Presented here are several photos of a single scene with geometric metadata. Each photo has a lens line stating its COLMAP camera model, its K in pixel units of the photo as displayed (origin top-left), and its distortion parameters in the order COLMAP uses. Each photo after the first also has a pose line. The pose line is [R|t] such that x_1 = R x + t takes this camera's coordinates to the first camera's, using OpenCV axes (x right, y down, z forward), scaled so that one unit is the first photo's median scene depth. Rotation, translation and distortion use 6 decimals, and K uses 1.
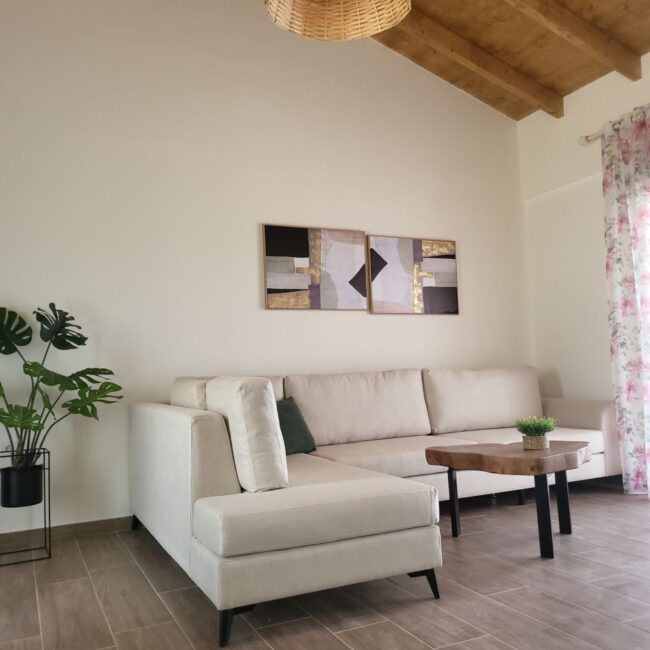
lens RADIAL K [[643.8, 0, 323.2], [0, 643.8, 328.3], [0, 0, 1]] dist [0.010030, 0.000000]
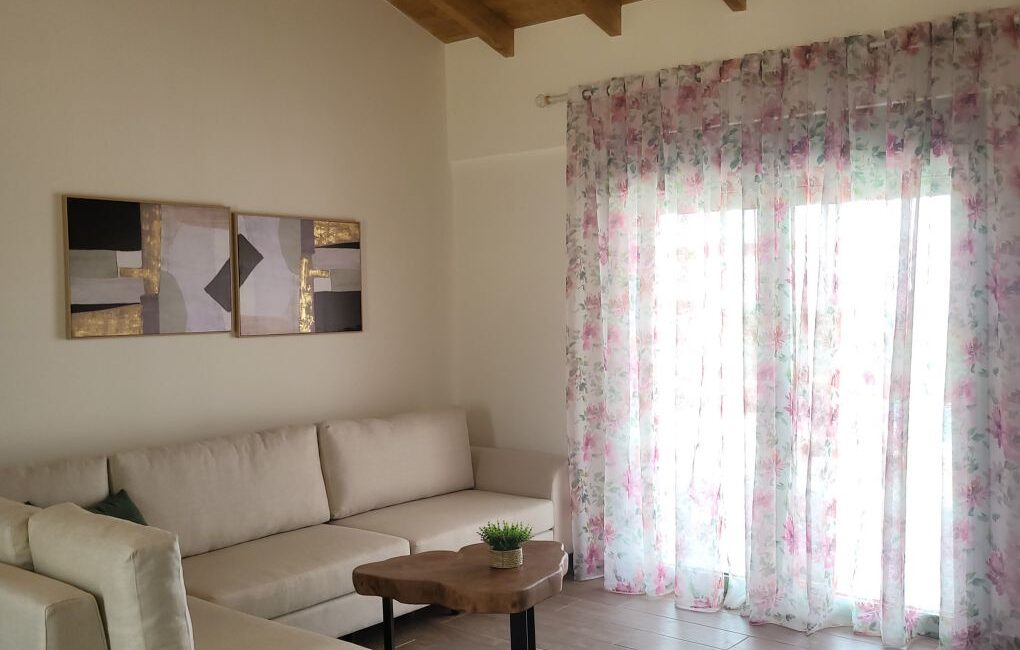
lens RADIAL K [[1014.7, 0, 513.9], [0, 1014.7, 320.3], [0, 0, 1]] dist [0.058004, 0.000000]
pose [[0.903403, 0.014278, 0.428555, -0.119882], [-0.040640, 0.997797, 0.052427, -0.110628], [-0.426863, -0.064779, 0.901993, -0.036910]]
